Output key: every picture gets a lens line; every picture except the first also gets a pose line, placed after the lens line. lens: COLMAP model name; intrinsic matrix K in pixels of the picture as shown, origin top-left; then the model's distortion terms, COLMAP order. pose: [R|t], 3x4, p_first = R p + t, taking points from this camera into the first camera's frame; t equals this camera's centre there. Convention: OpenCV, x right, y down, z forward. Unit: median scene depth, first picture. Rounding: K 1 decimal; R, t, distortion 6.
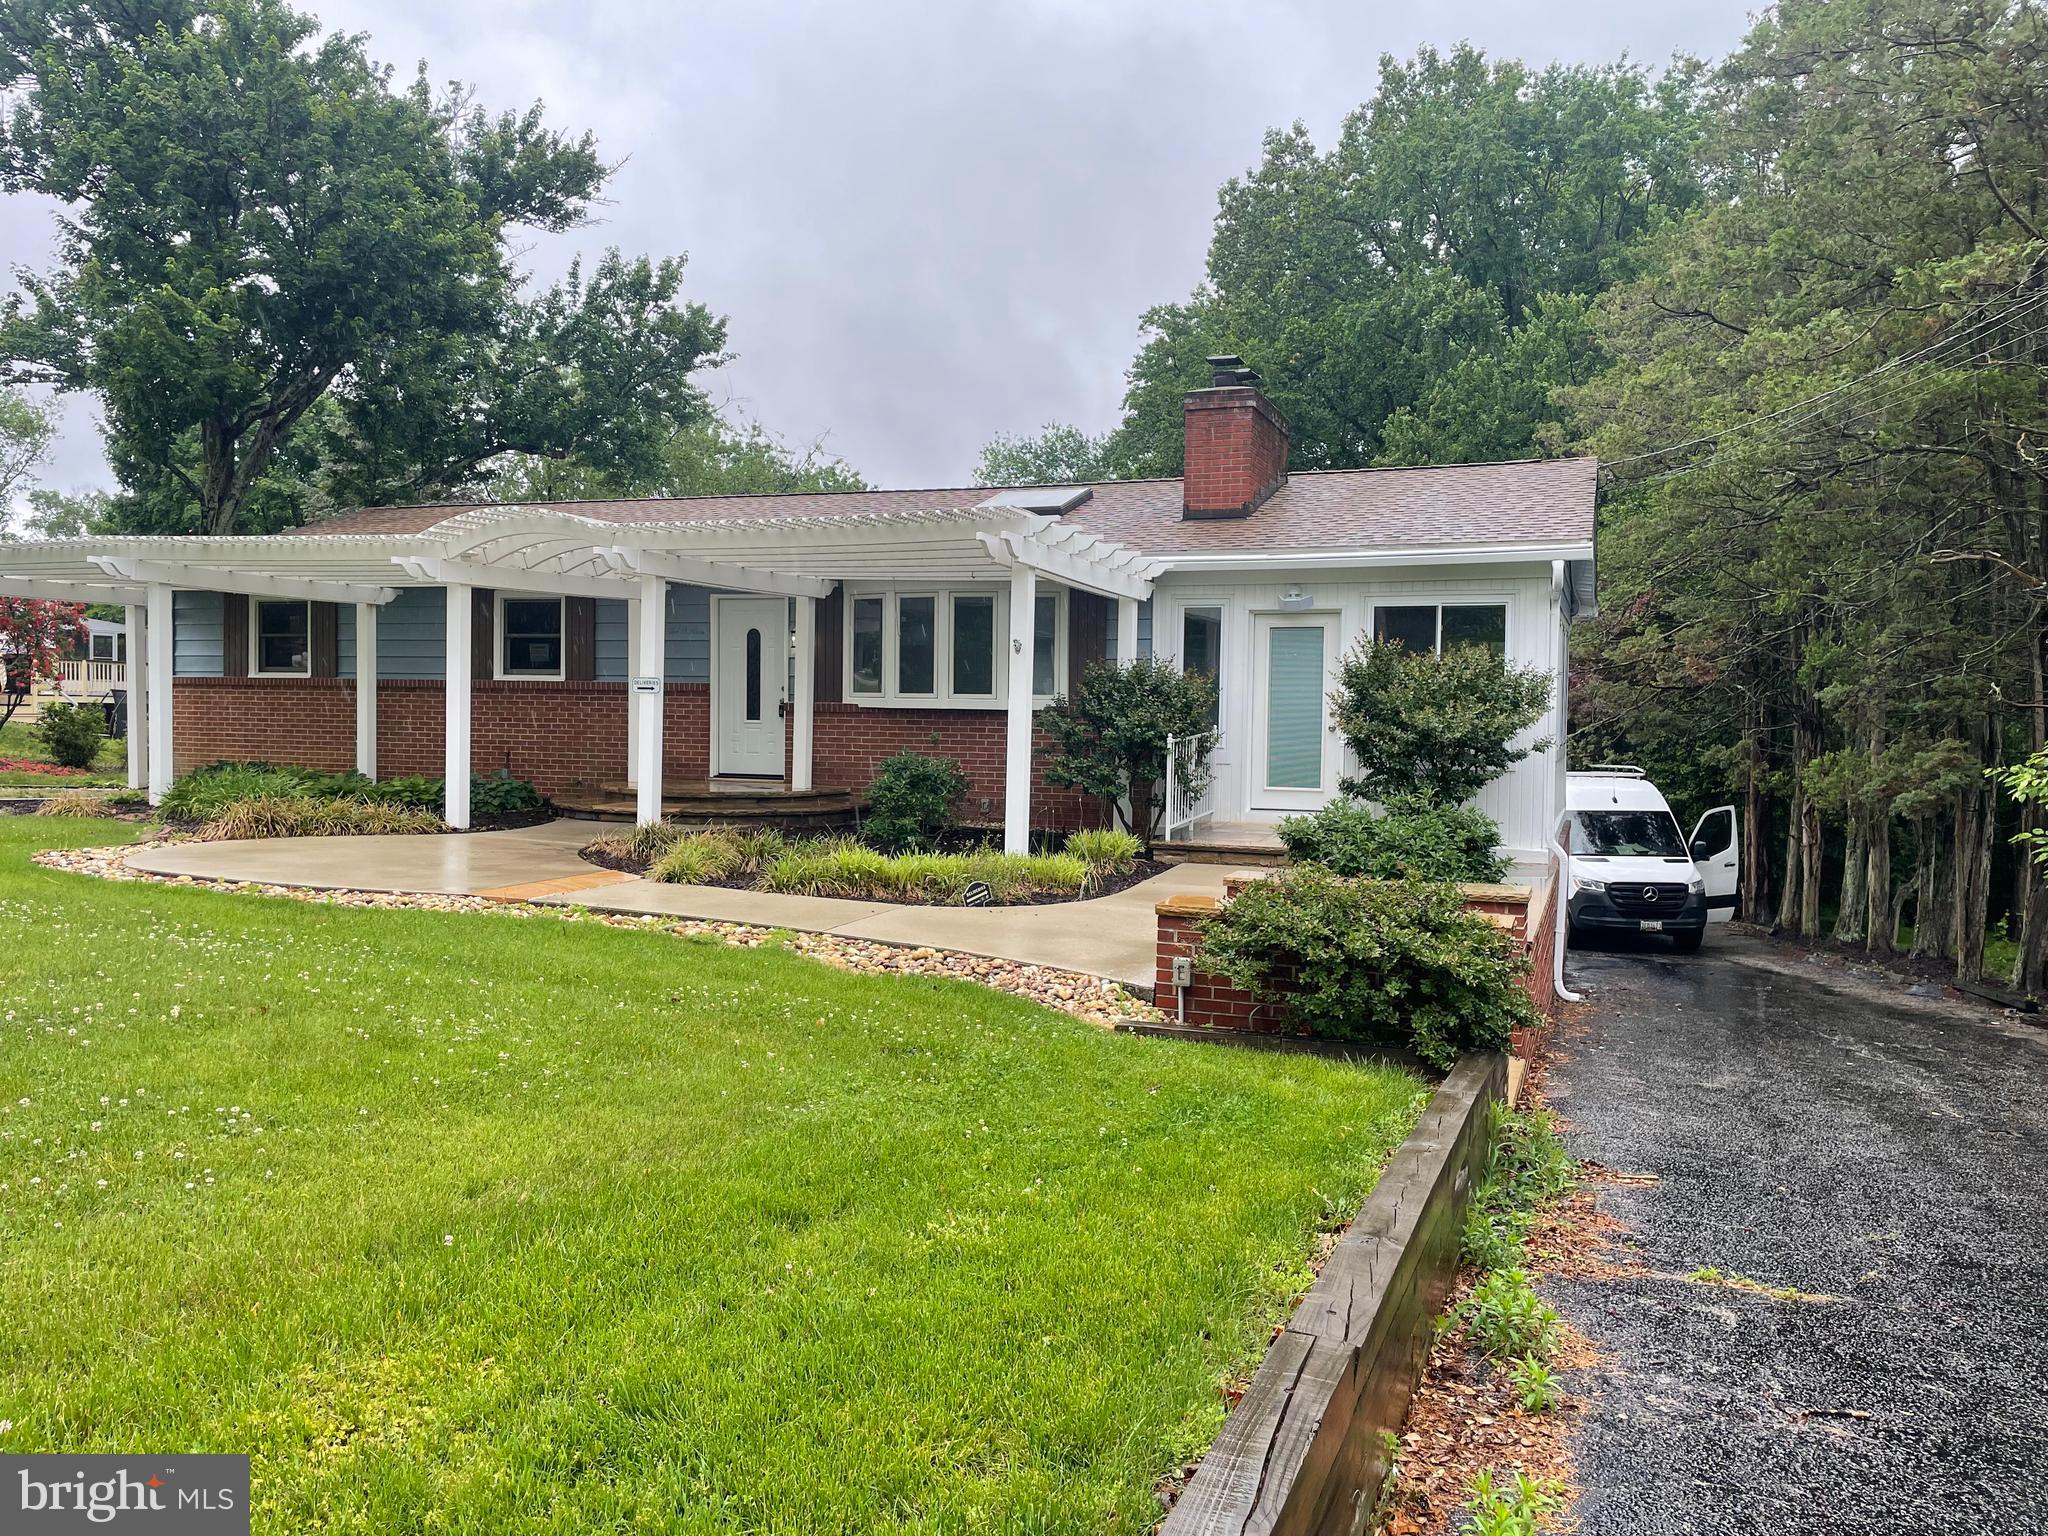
lens RADIAL K [[1502.6, 0, 1024.0], [0, 1502.6, 768.0], [0, 0, 1]] dist [0.064458, -0.105787]
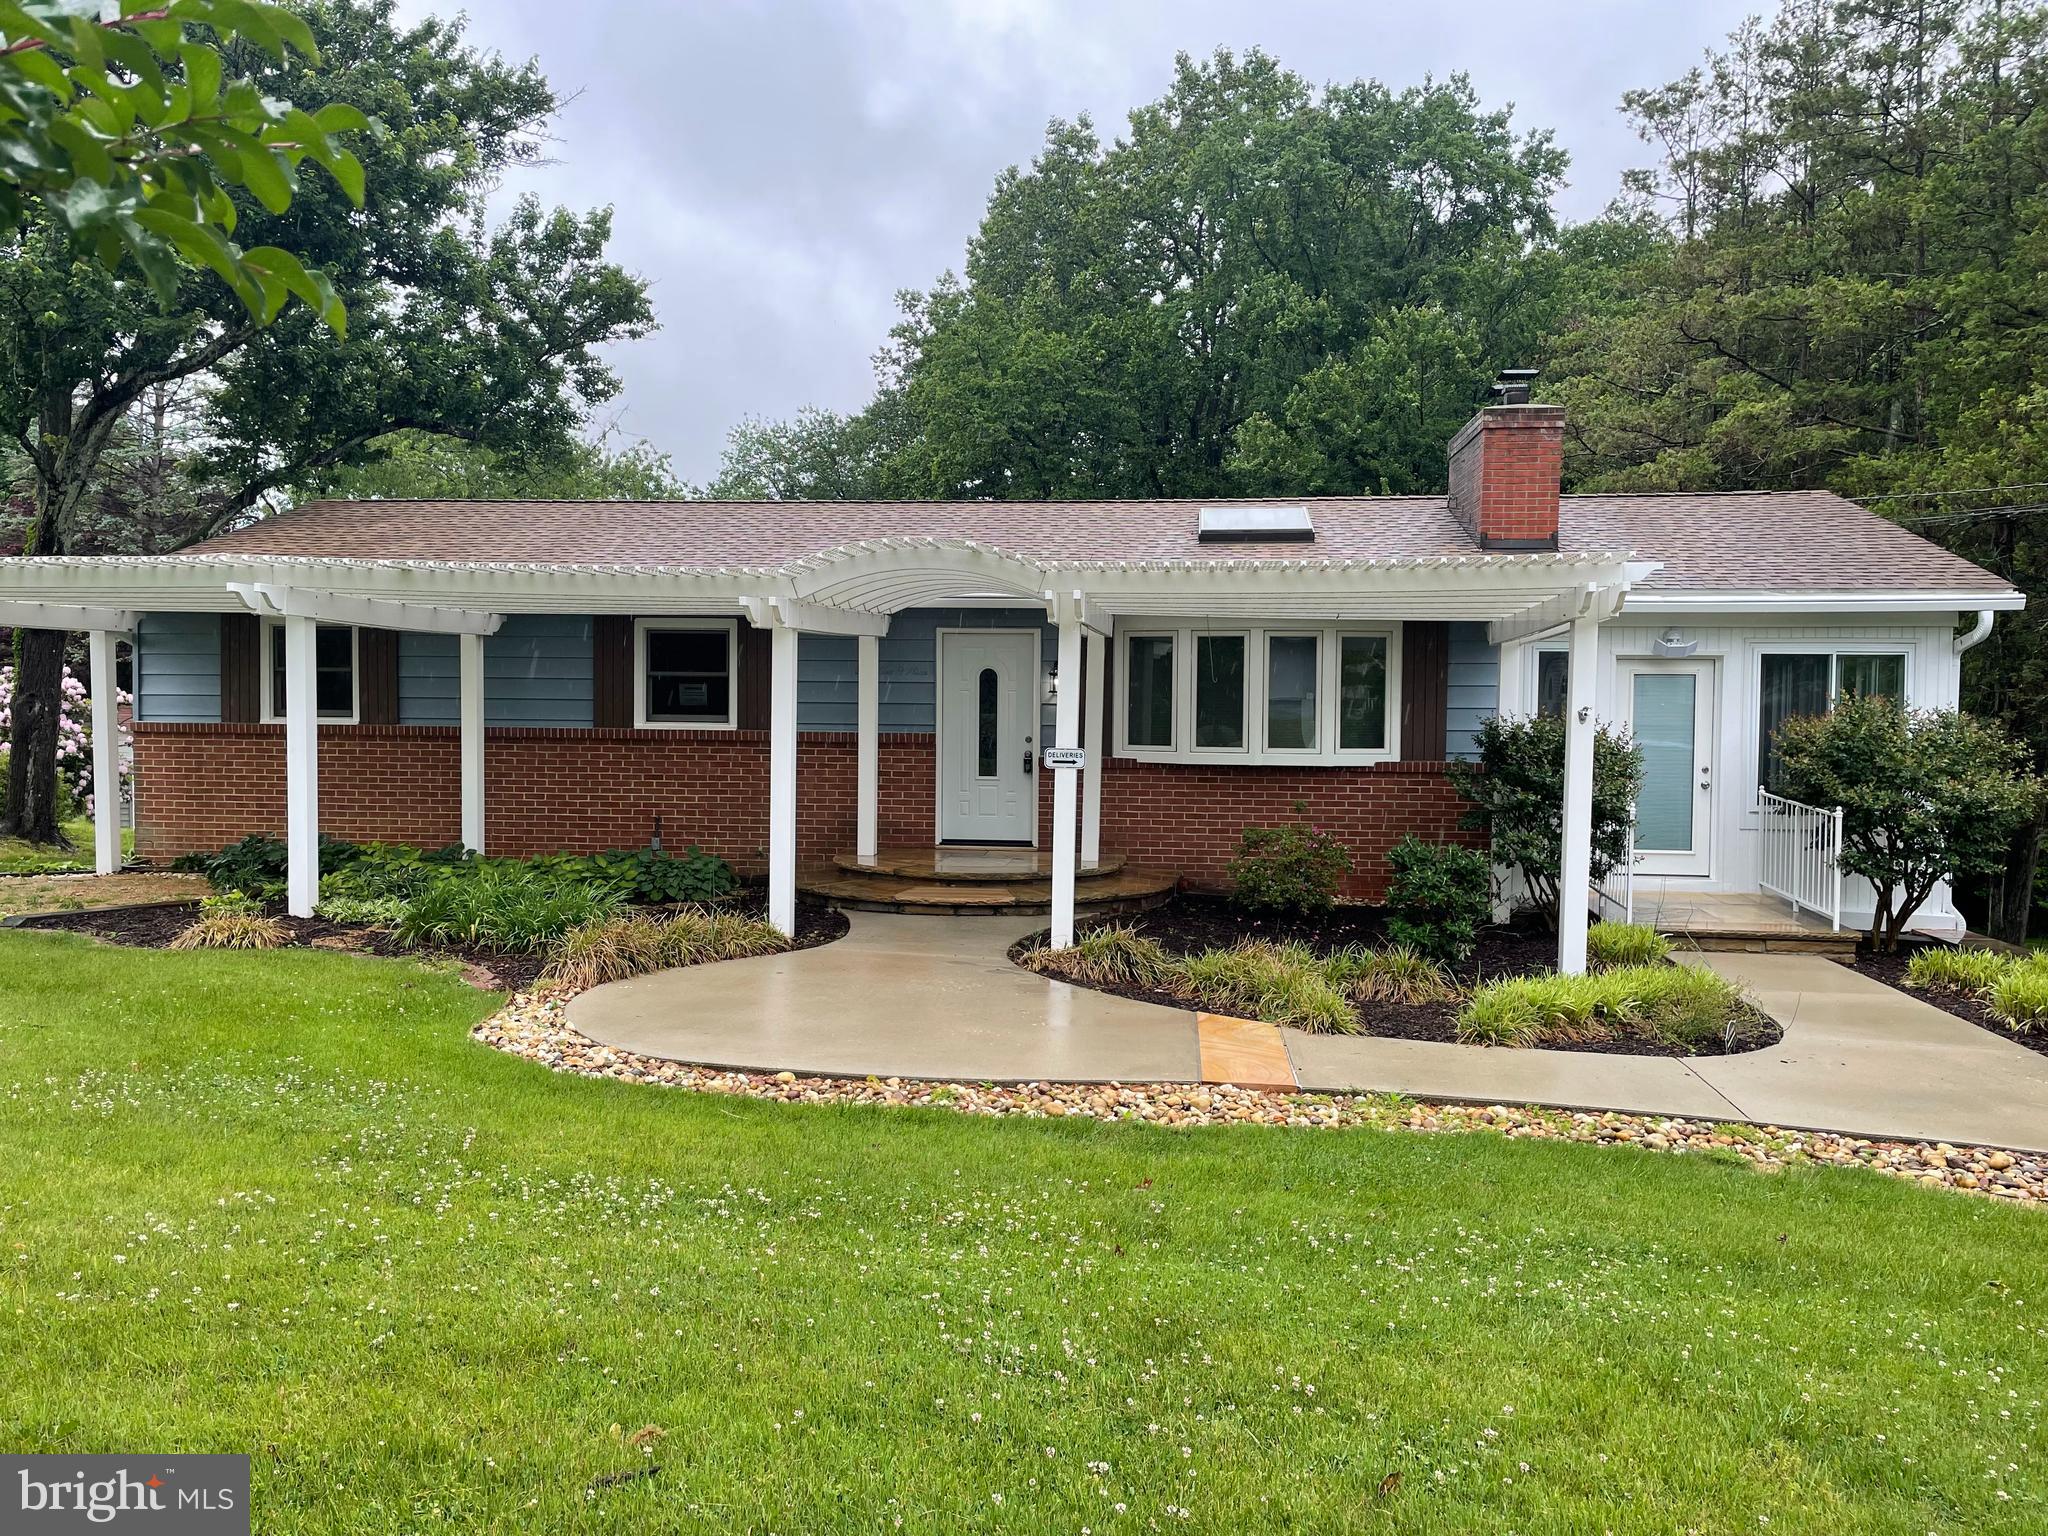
lens RADIAL K [[1502.6, 0, 1024.0], [0, 1502.6, 768.0], [0, 0, 1]] dist [0.064458, -0.105787]
pose [[0.969401, -0.016511, 0.244928, -0.237285], [0.014013, 0.999831, 0.011937, -0.029942], [-0.245083, -0.008140, 0.969468, 0.116002]]
